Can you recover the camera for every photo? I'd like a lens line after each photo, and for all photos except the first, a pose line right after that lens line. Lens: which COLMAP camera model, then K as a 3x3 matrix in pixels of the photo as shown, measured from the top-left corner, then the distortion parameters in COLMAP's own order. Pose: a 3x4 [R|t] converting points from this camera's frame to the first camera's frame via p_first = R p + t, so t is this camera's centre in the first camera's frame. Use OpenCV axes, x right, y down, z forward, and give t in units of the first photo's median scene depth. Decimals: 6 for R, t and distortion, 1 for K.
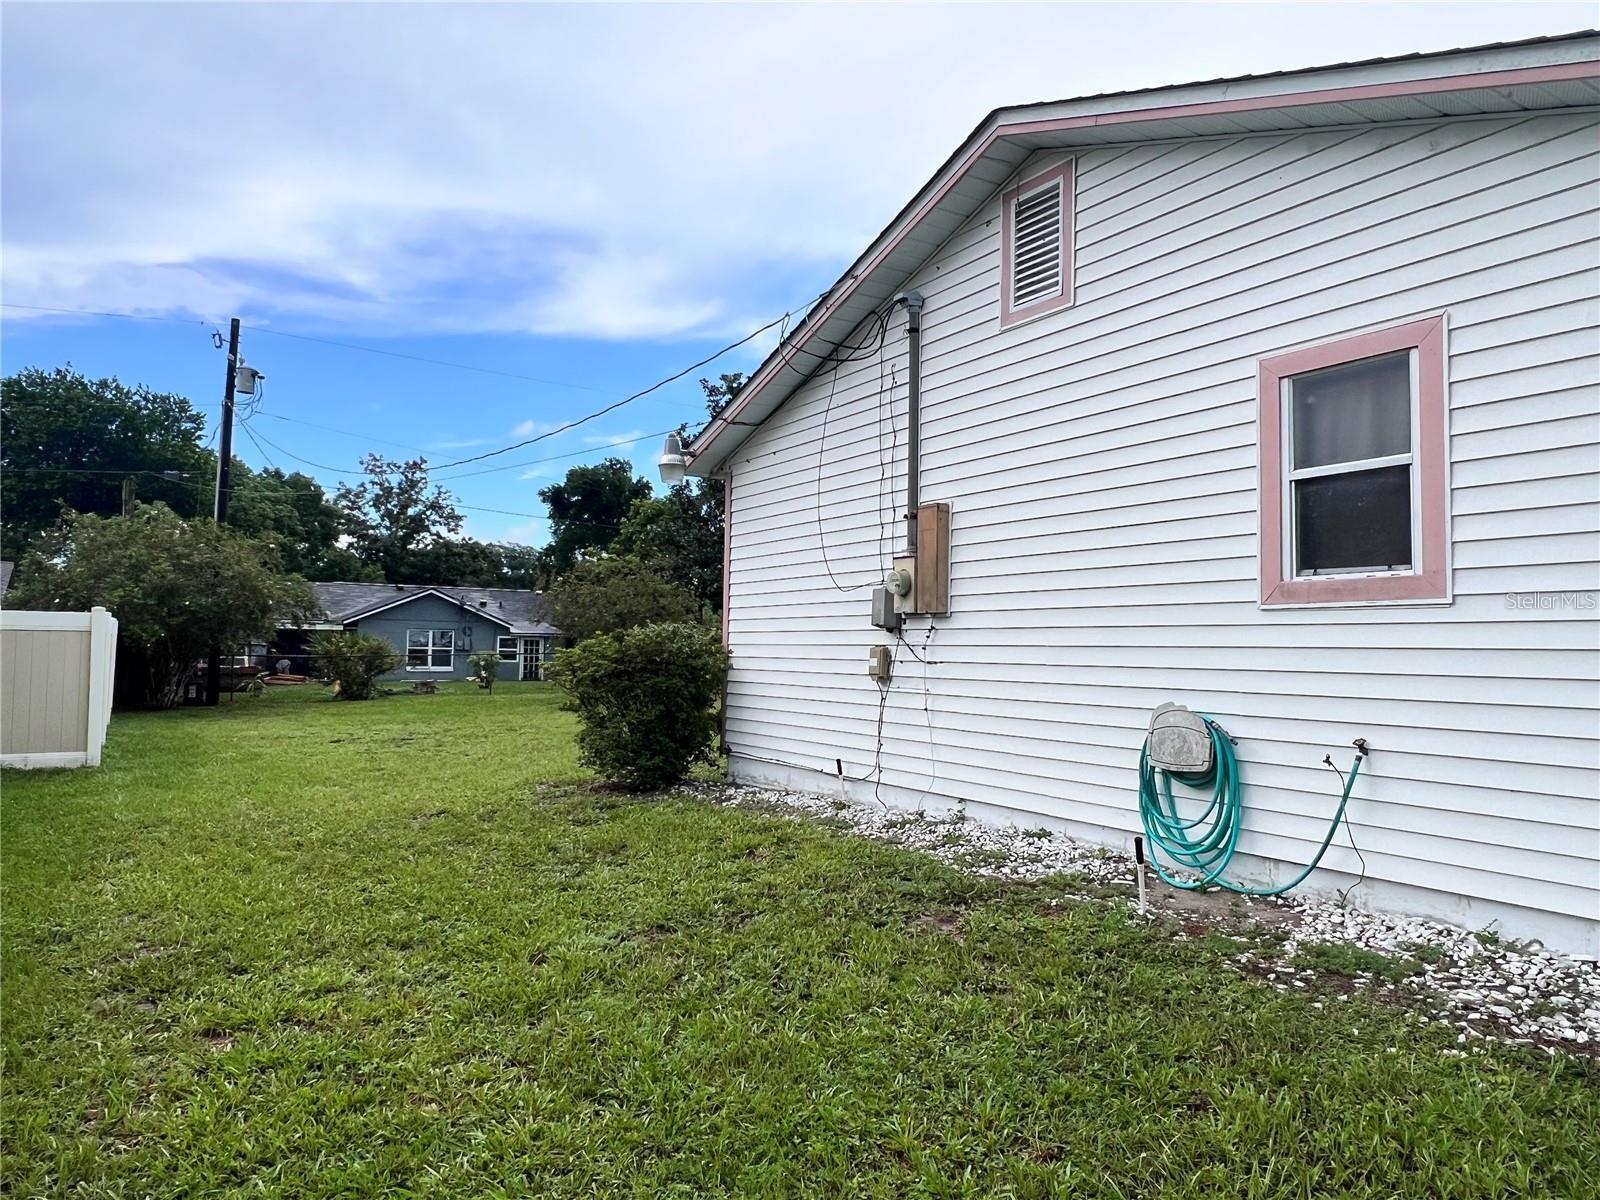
lens RADIAL K [[1088.3, 0, 782.7], [0, 1088.3, 595.0], [0, 0, 1]] dist [-0.001457, -0.003189]
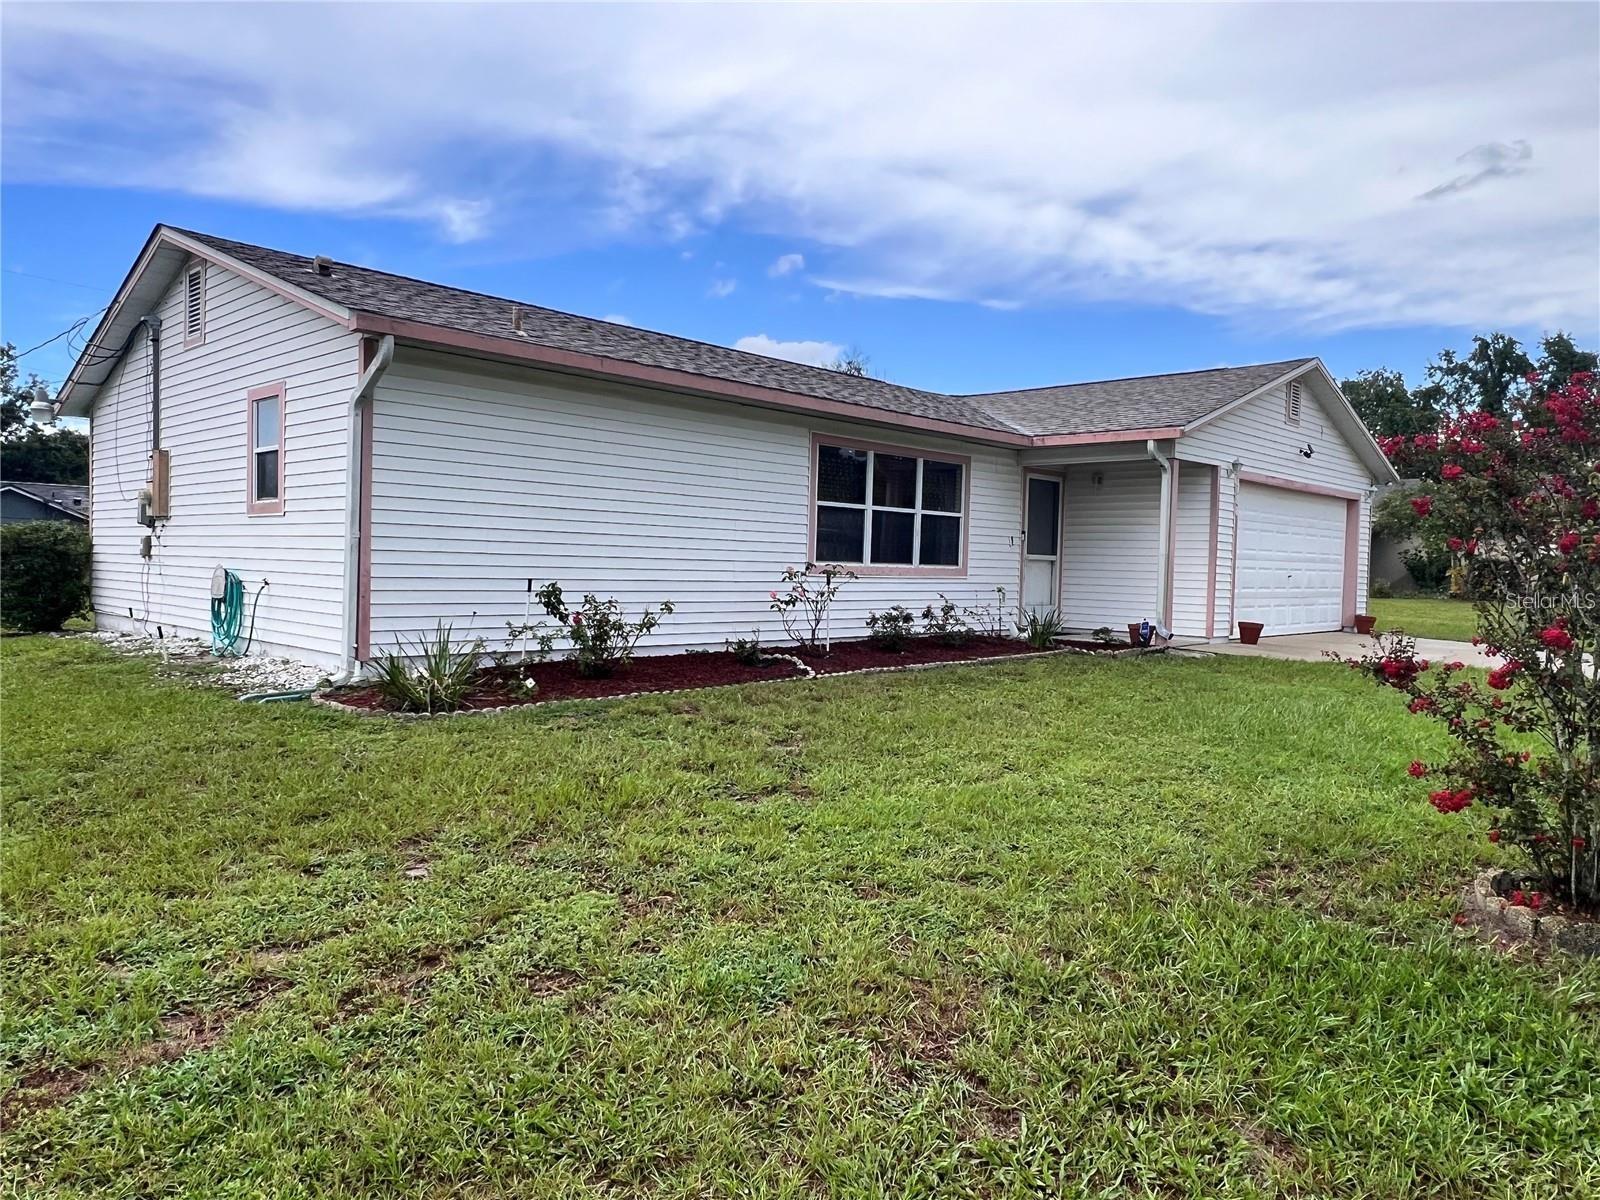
lens RADIAL K [[1087.5, 0, 768.7], [0, 1087.5, 602.8], [0, 0, 1]] dist [0.005144, -0.000262]
pose [[0.967734, -0.004244, 0.251937, 0.528126], [-0.019379, 0.995643, 0.091213, -0.018680], [-0.251227, -0.093152, 0.963435, -0.733178]]
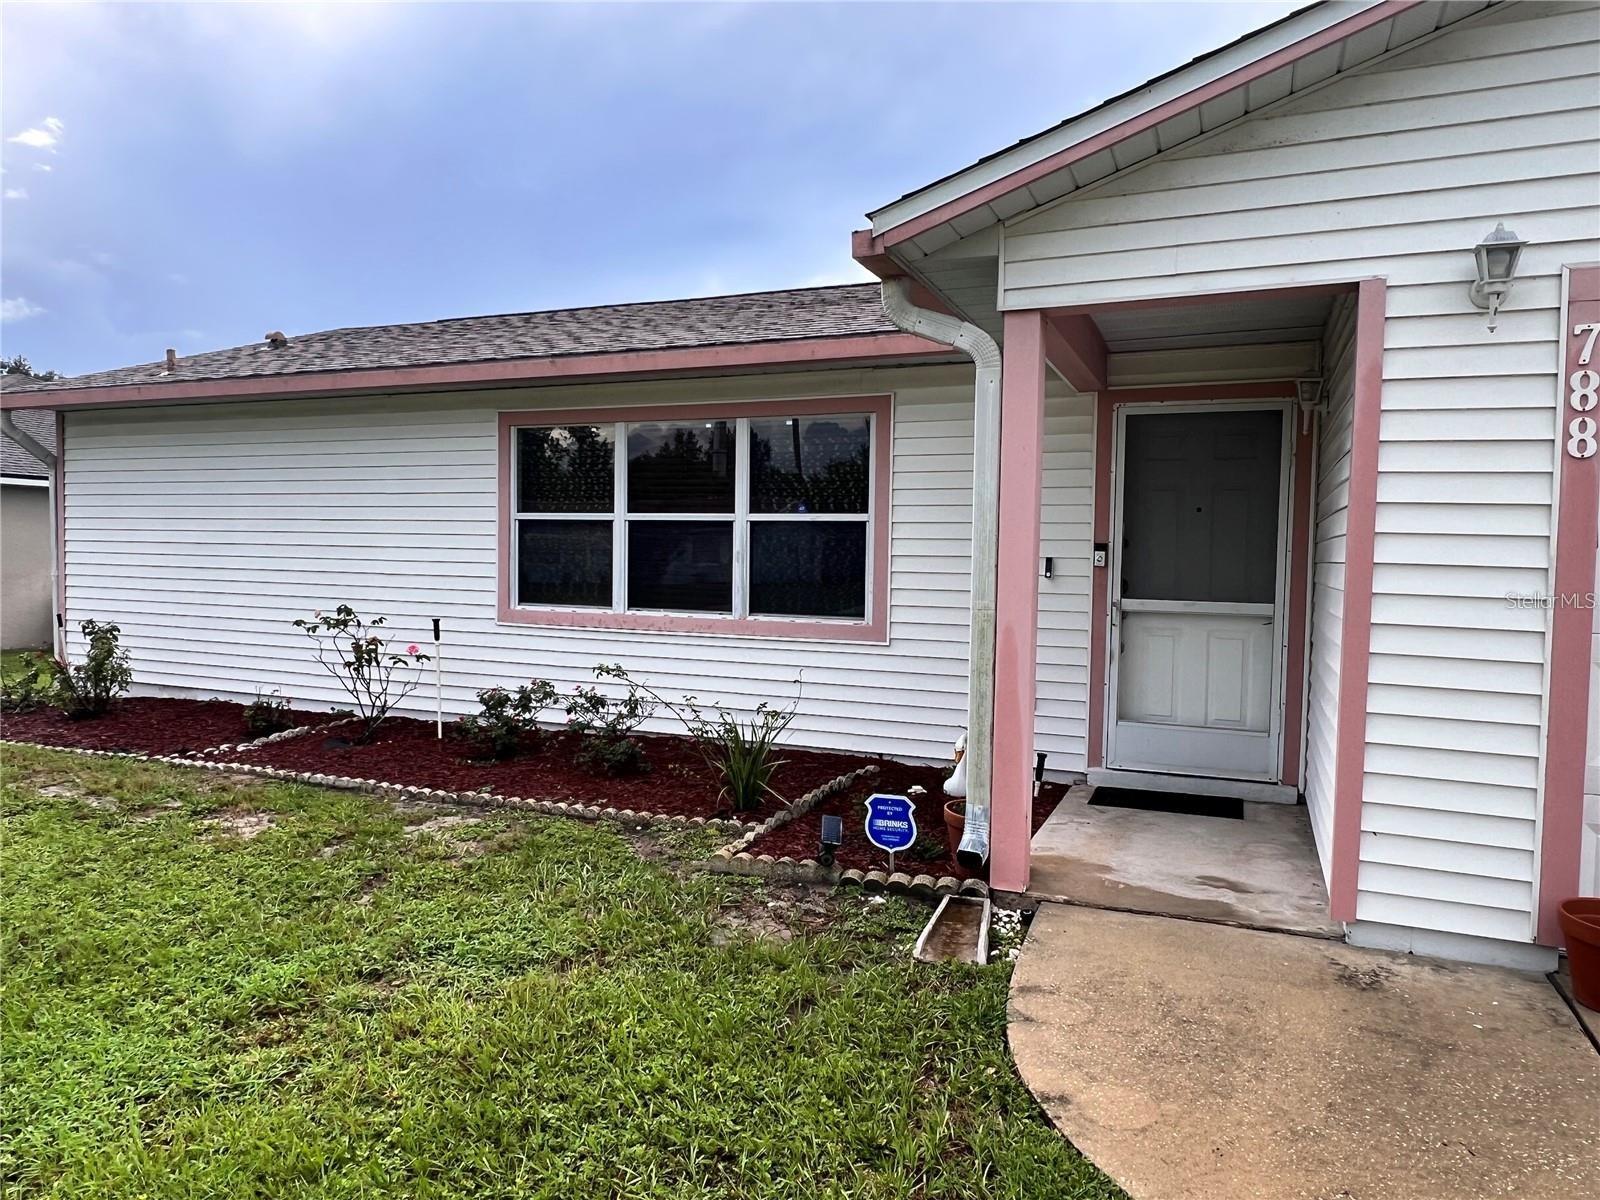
lens RADIAL K [[1087.5, 0, 768.7], [0, 1087.5, 602.8], [0, 0, 1]] dist [0.005144, -0.000262]
pose [[0.583307, 0.027223, -0.811796, 1.897751], [0.034638, 0.997695, 0.058346, 0.008205], [0.811513, -0.062153, 0.581019, 0.290214]]
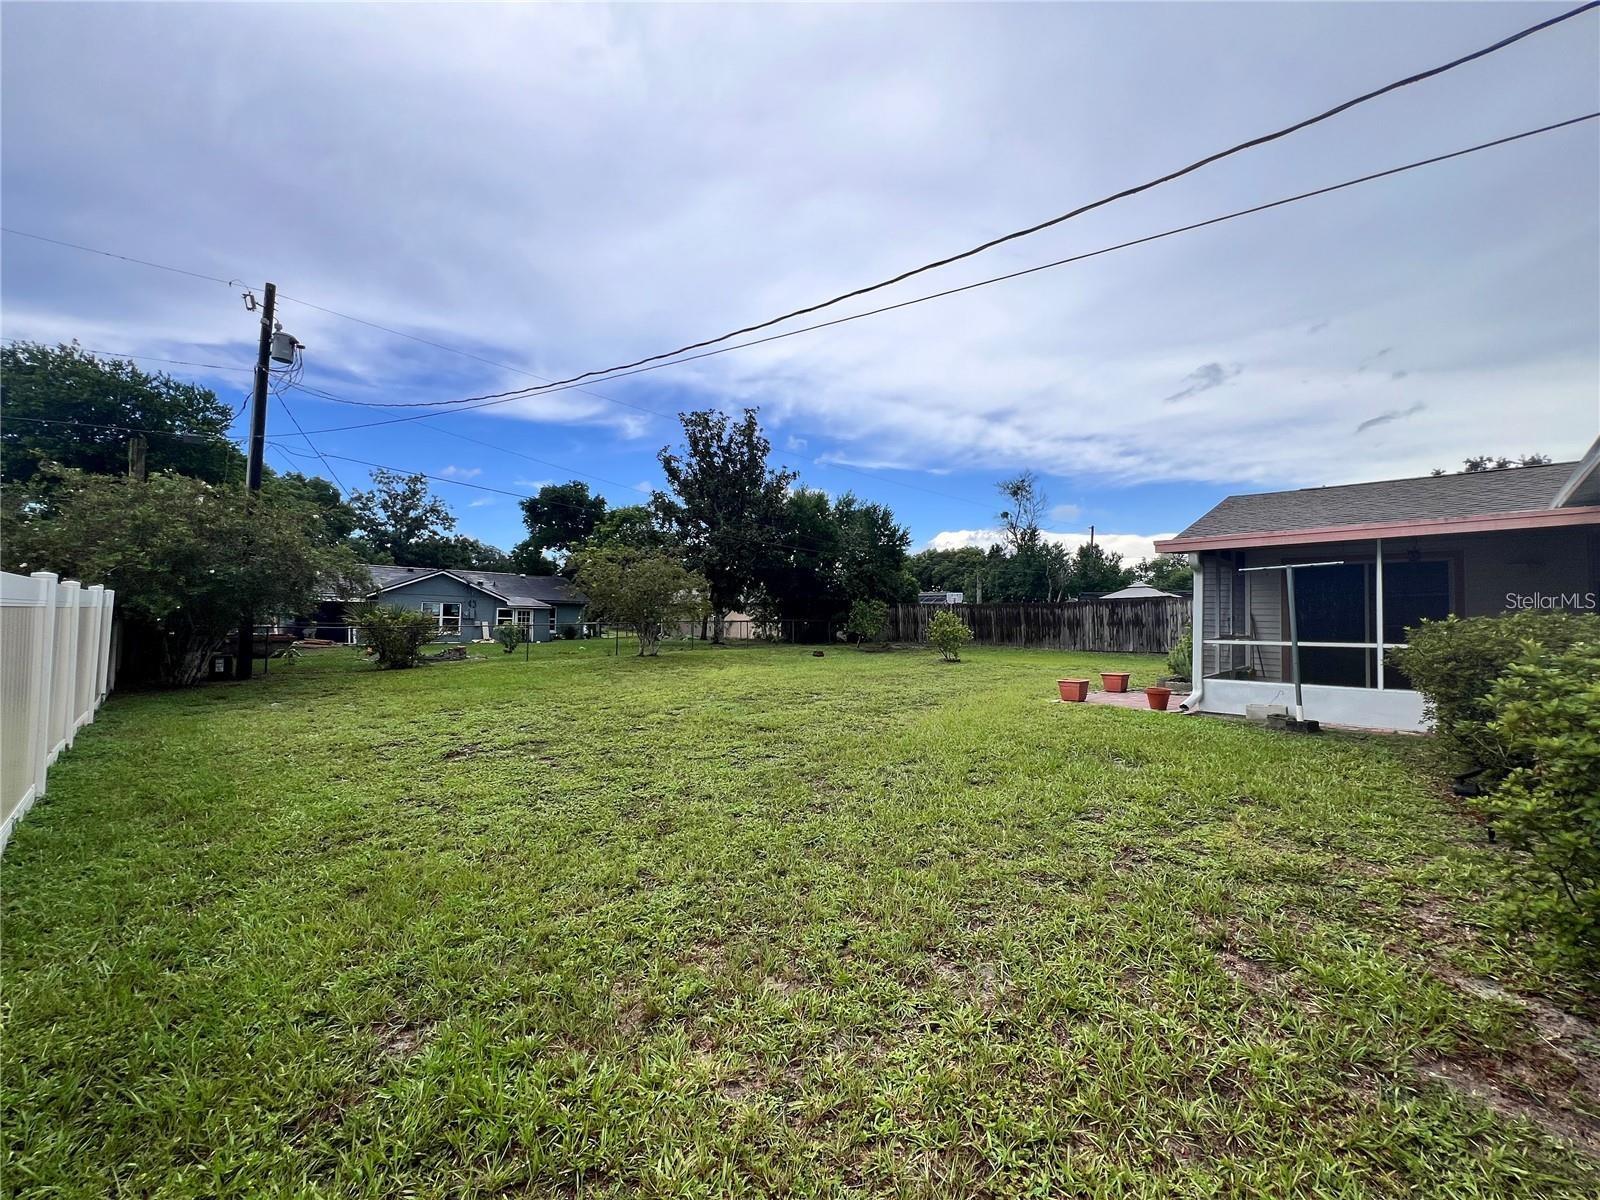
lens RADIAL K [[626.2, 0, 818.3], [0, 626.2, 584.2], [0, 0, 1]] dist [0.013084, -0.009202]
pose [[0.963884, 0.011623, 0.266070, -0.543330], [-0.012306, 0.999924, 0.000898, 0.029675], [-0.266040, -0.004139, 0.963953, 0.977271]]
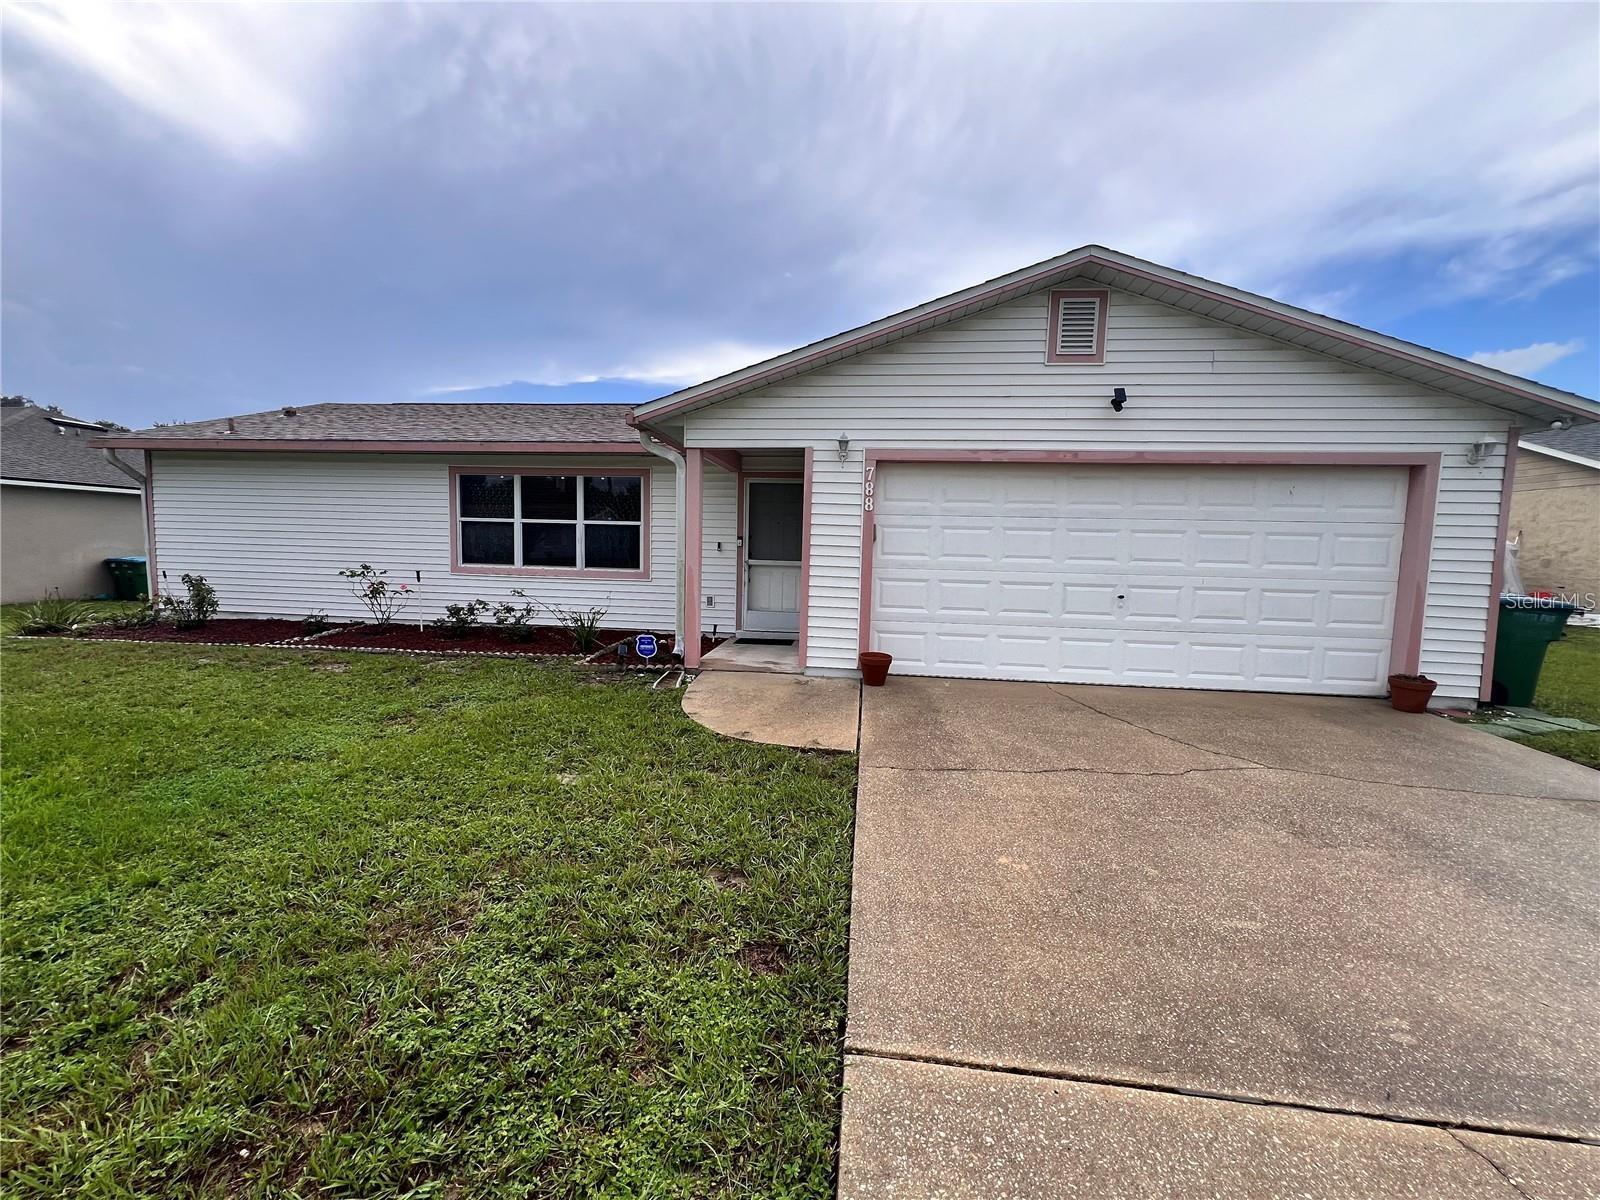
lens RADIAL K [[634.5, 0, 792.6], [0, 634.5, 598.4], [0, 0, 1]] dist [-0.000713, 0.000545]
pose [[0.798835, 0.051318, -0.599357, 2.128329], [0.020592, 0.993438, 0.112505, 0.004730], [0.601198, -0.102215, 0.792536, 0.124007]]
